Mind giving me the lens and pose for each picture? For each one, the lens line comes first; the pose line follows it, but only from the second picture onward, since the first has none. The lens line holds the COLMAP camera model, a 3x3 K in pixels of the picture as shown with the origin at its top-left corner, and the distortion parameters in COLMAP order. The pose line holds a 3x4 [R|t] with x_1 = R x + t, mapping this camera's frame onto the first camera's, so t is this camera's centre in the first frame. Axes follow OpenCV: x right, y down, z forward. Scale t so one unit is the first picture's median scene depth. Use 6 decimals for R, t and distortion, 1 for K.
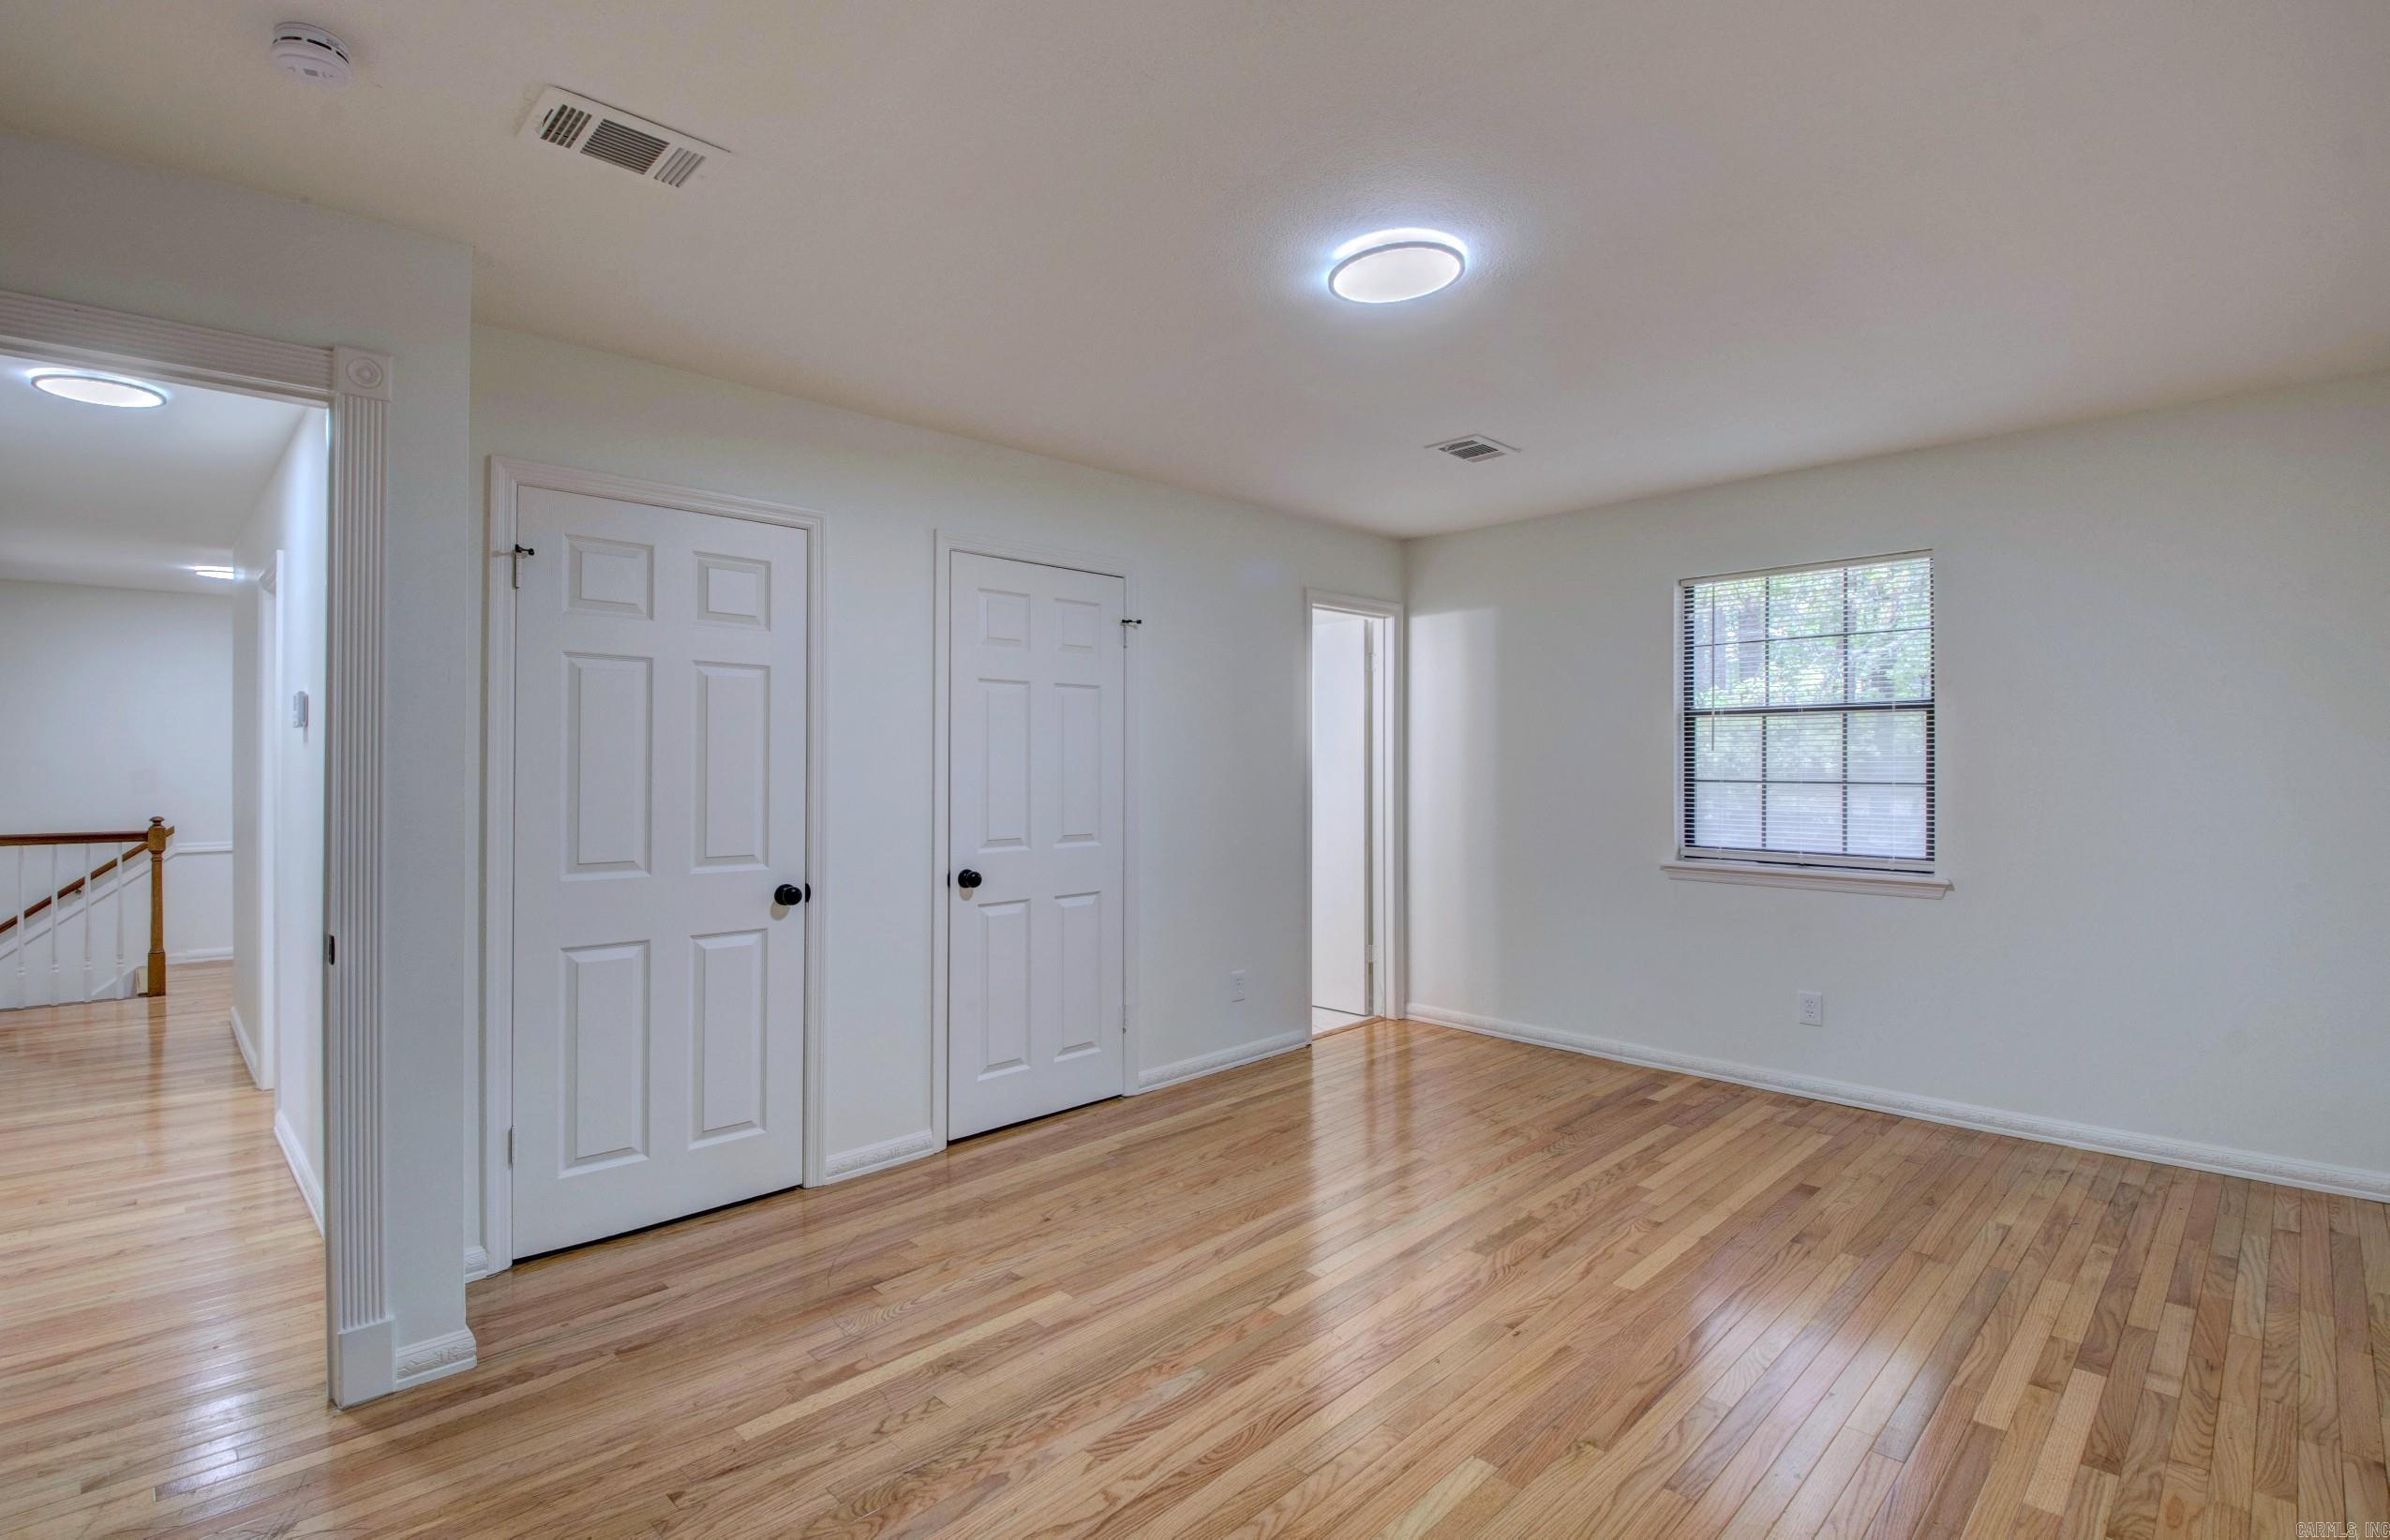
lens RADIAL K [[1114.3, 0, 1177.4], [0, 1114.3, 768.4], [0, 0, 1]] dist [-0.002709, -0.005974]
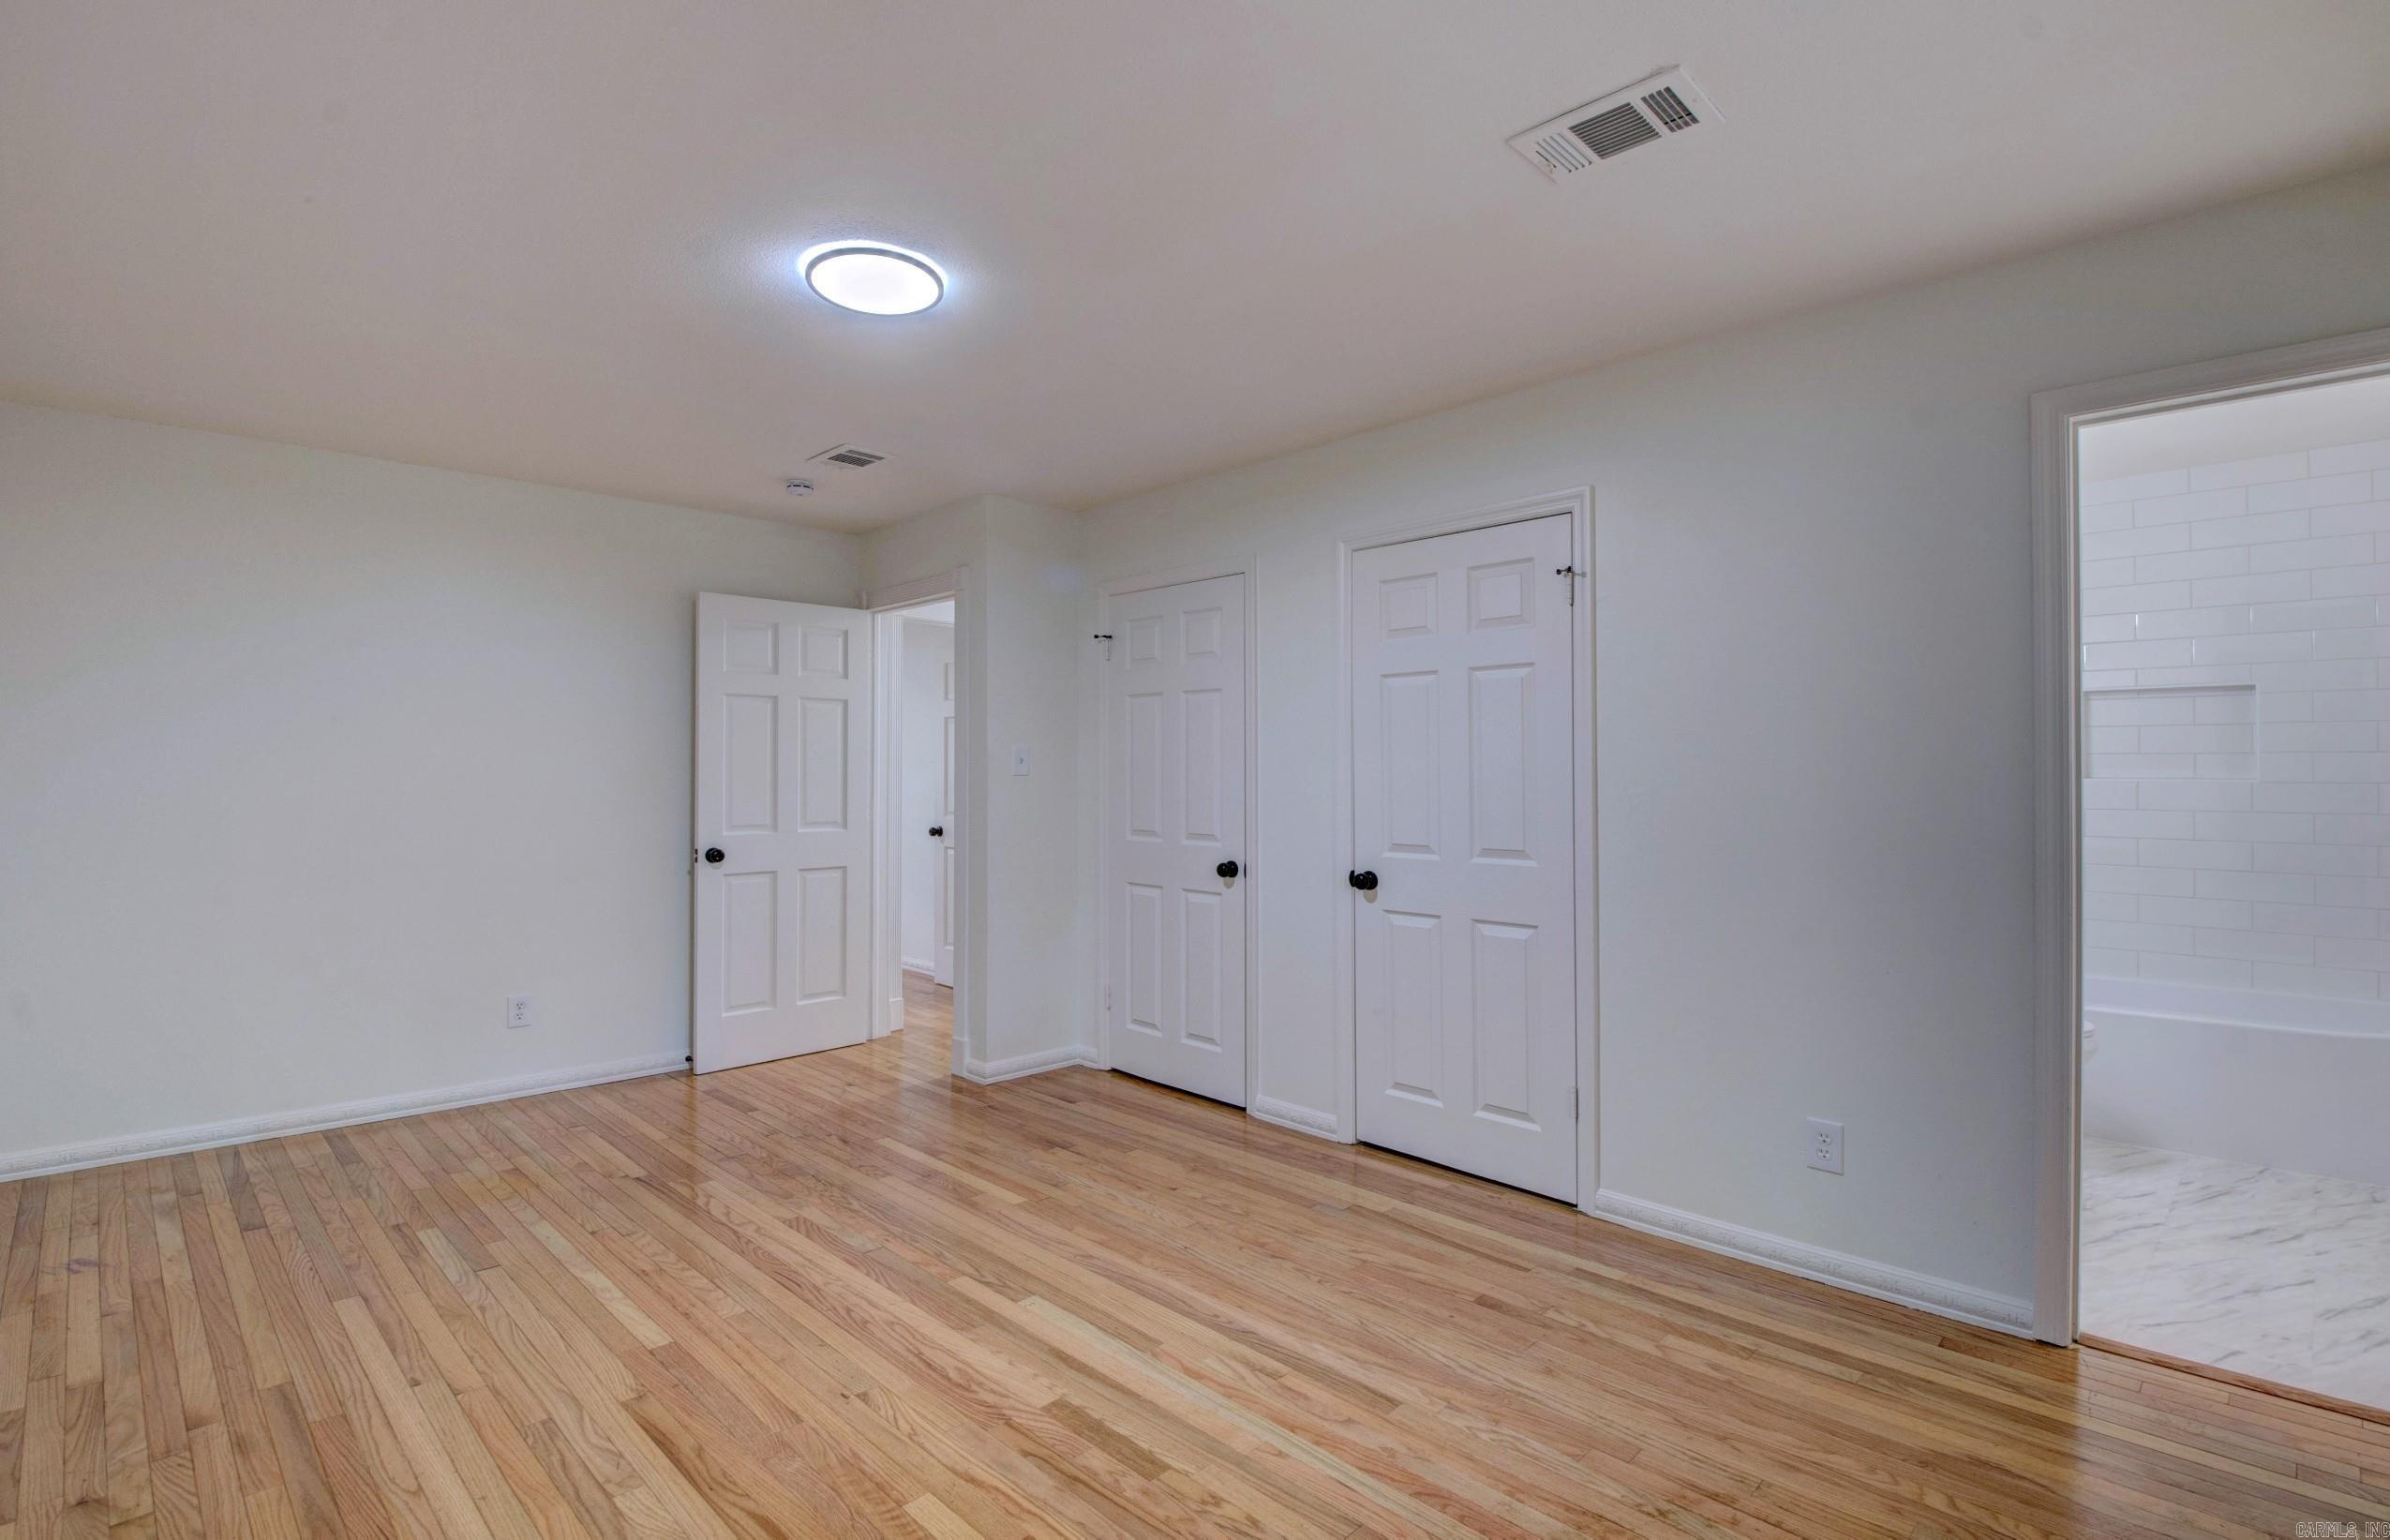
lens RADIAL K [[1114.3, 0, 1185.0], [0, 1114.3, 759.5], [0, 0, 1]] dist [-0.002709, -0.005974]
pose [[0.007119, -0.003968, -0.999967, 0.996678], [0.000427, 0.999992, -0.003965, -0.005185], [0.999975, -0.000398, 0.007121, 1.042467]]
